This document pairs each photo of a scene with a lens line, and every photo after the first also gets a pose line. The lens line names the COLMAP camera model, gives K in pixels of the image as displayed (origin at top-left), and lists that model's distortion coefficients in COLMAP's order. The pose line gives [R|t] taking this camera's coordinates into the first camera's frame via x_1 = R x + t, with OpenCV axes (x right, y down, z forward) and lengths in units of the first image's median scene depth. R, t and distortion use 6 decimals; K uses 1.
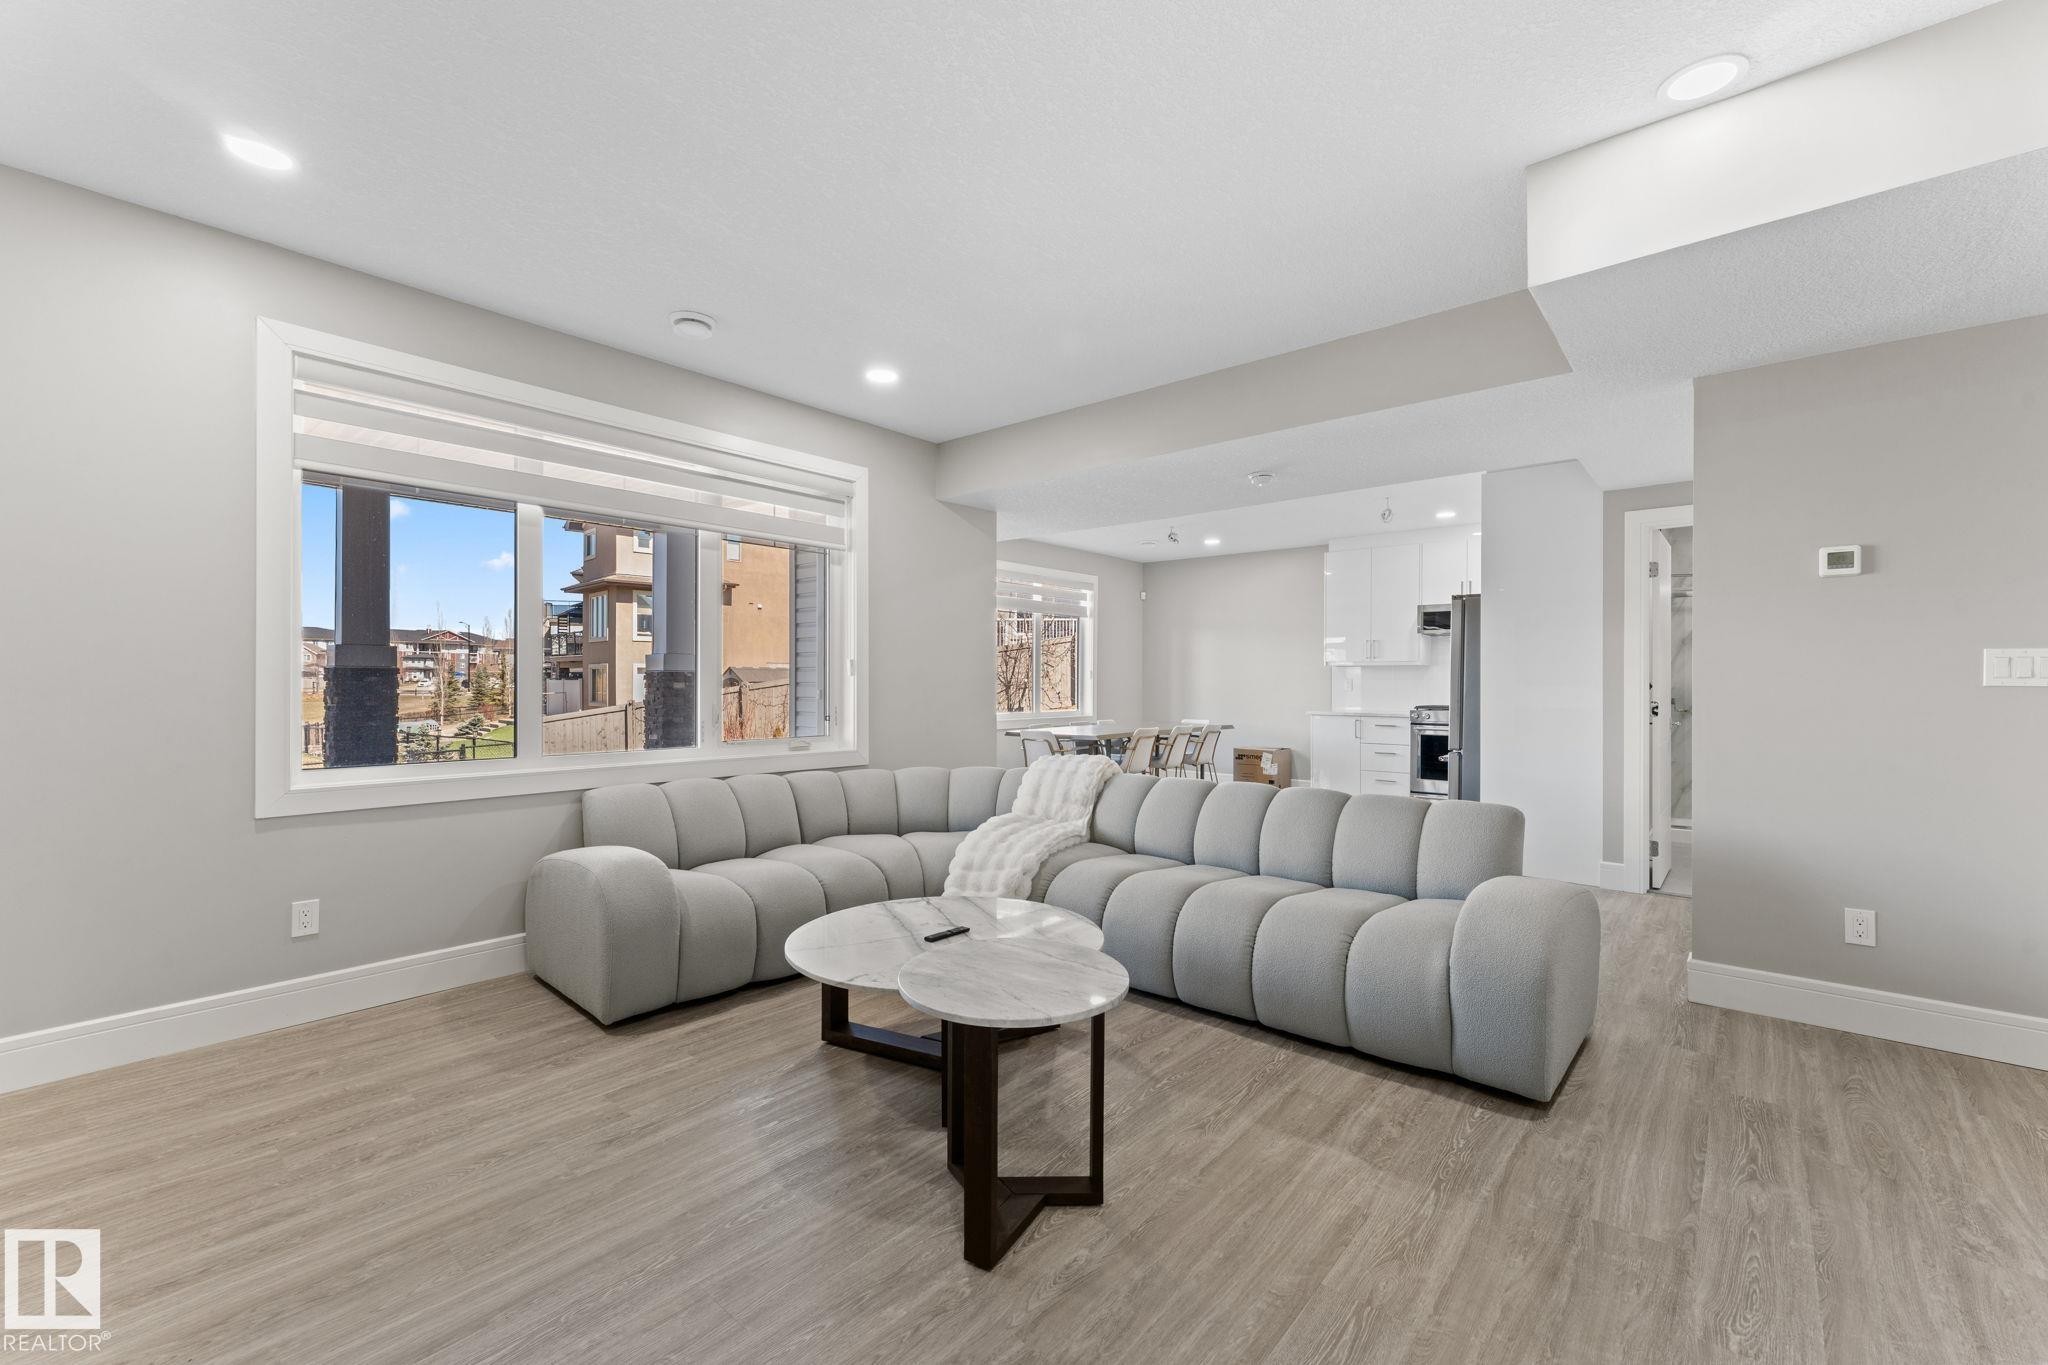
lens RADIAL K [[847.1, 0, 1019.3], [0, 847.1, 681.9], [0, 0, 1]] dist [-0.000555, 0.000099]
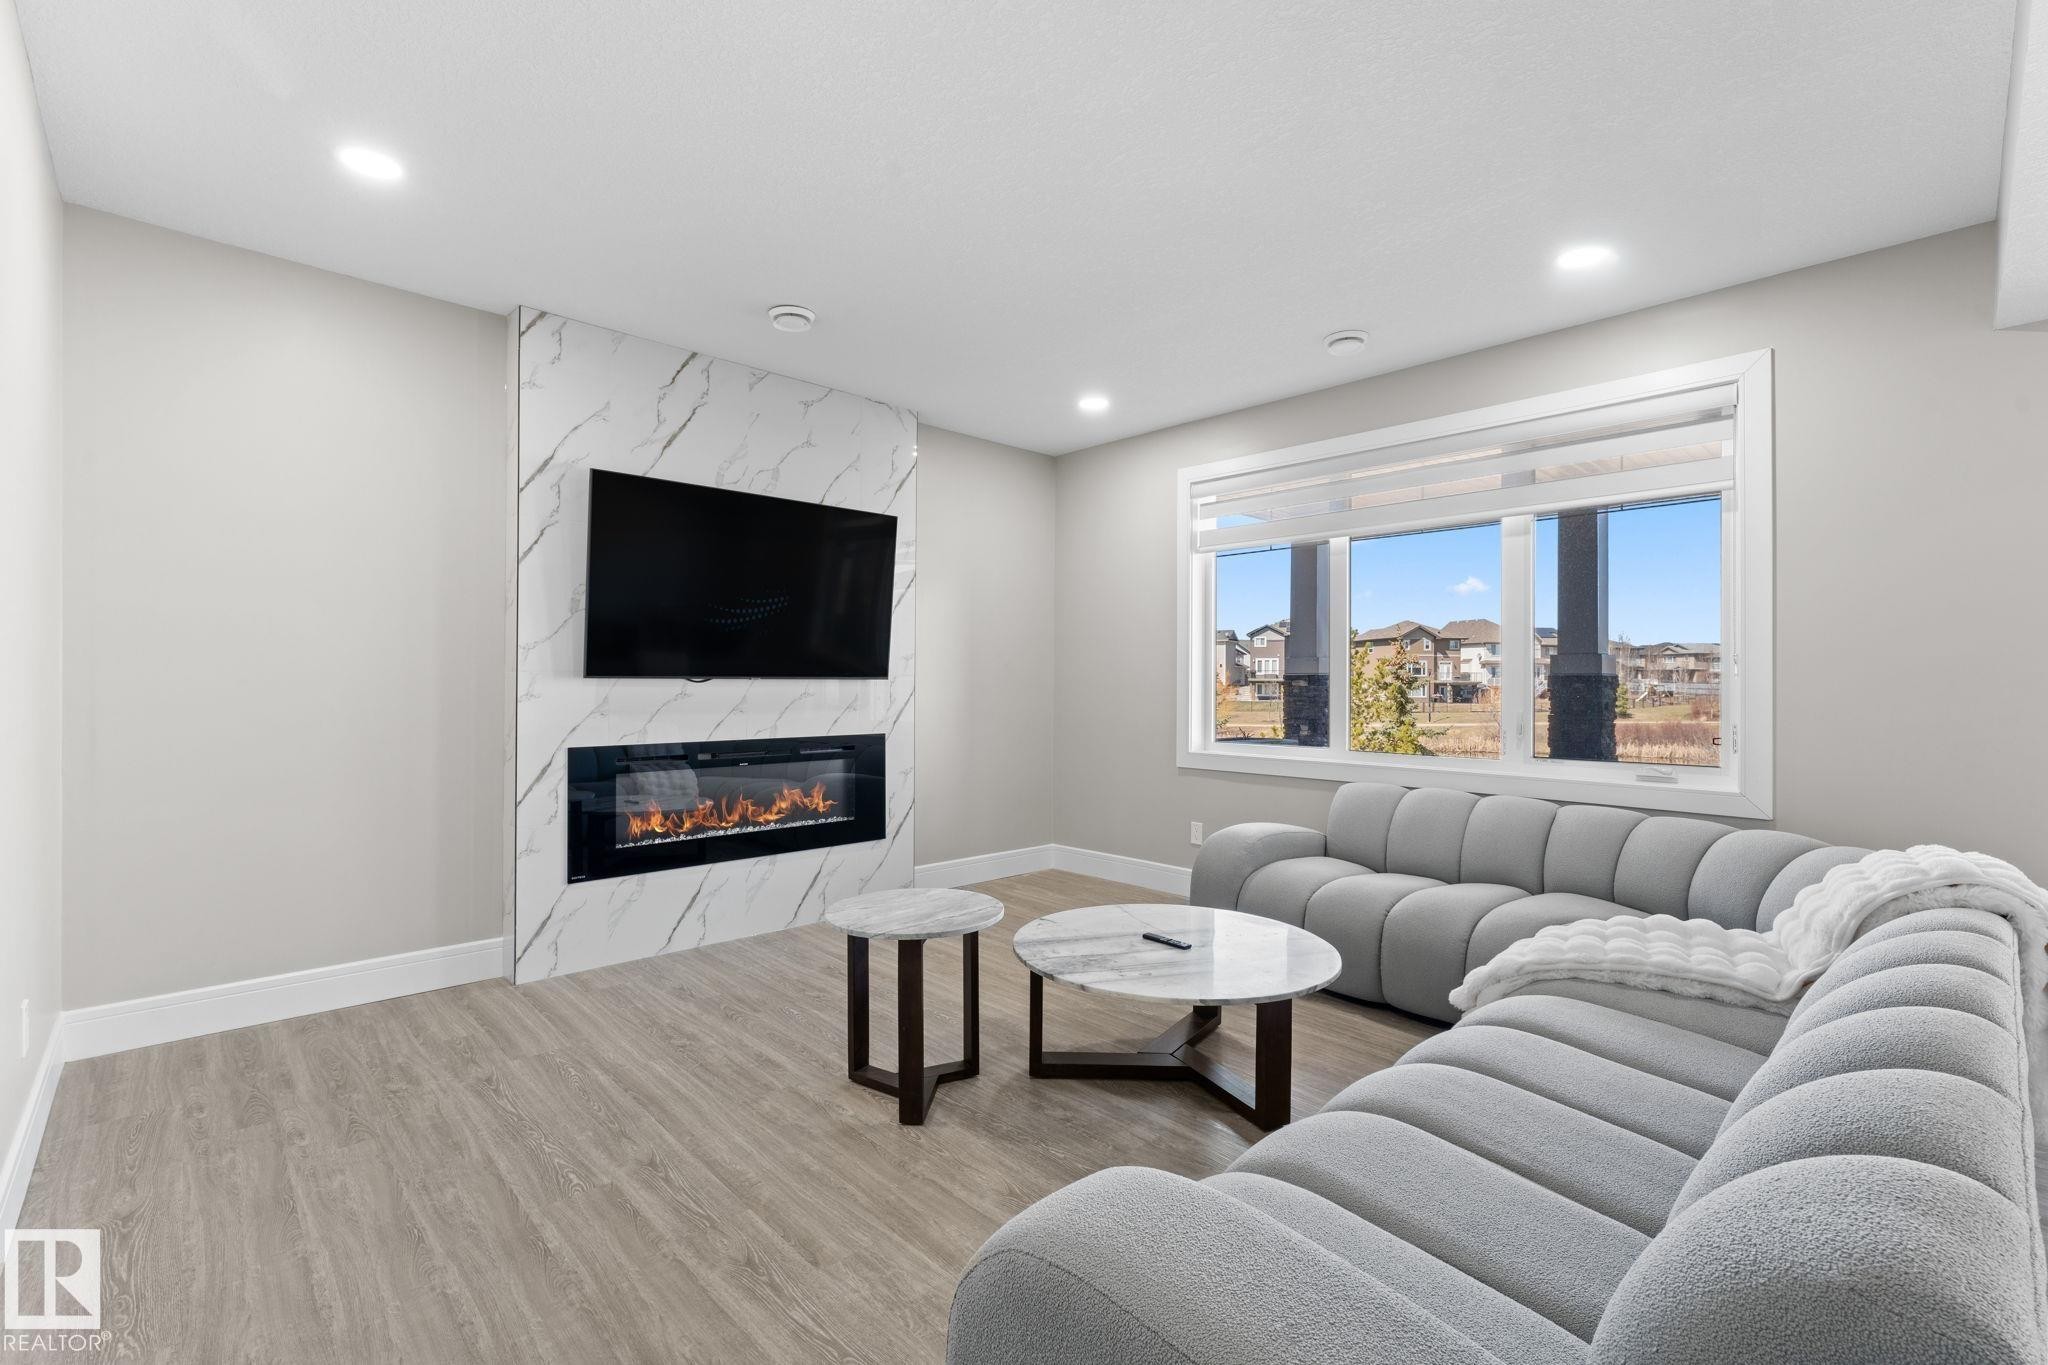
lens RADIAL K [[880.9, 0, 1030.5], [0, 880.9, 681.6], [0, 0, 1]] dist [0.000231, -0.000372]
pose [[-0.087723, -0.005754, -0.996128, 1.004516], [-0.003731, 0.999978, -0.005448, 0.002606], [0.996138, 0.003238, -0.087742, 0.982875]]
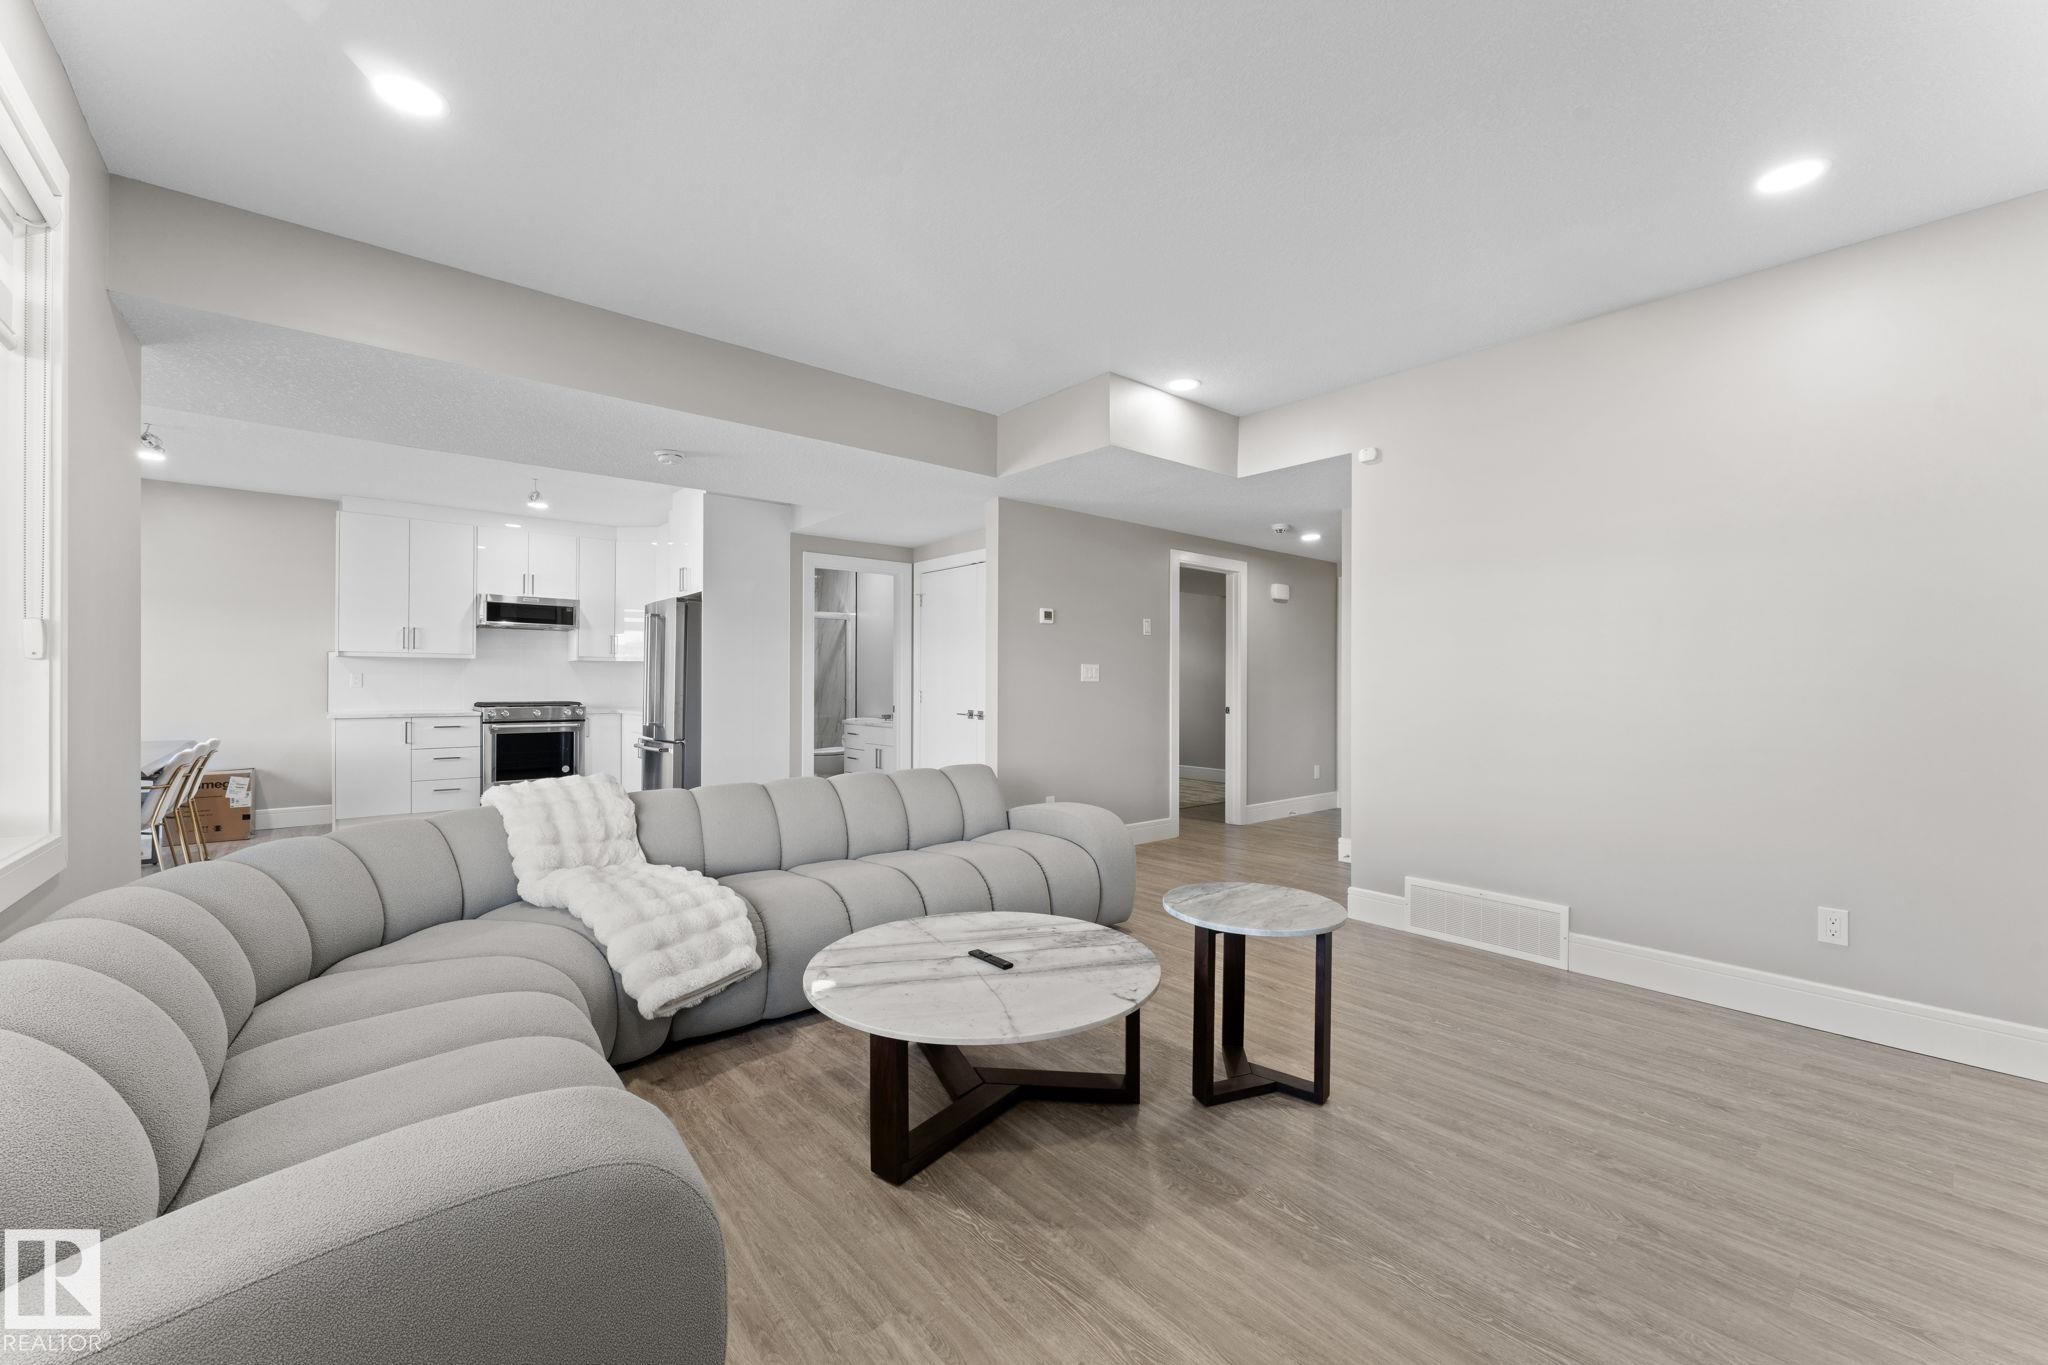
lens RADIAL K [[817.1, 0, 1024.7], [0, 817.1, 683.9], [0, 0, 1]] dist [0.001362, -0.000795]
pose [[0.148351, -0.005773, 0.988918, -0.987973], [-0.003688, 0.999973, 0.006391, -0.000785], [-0.988928, -0.004596, 0.148326, 0.882817]]
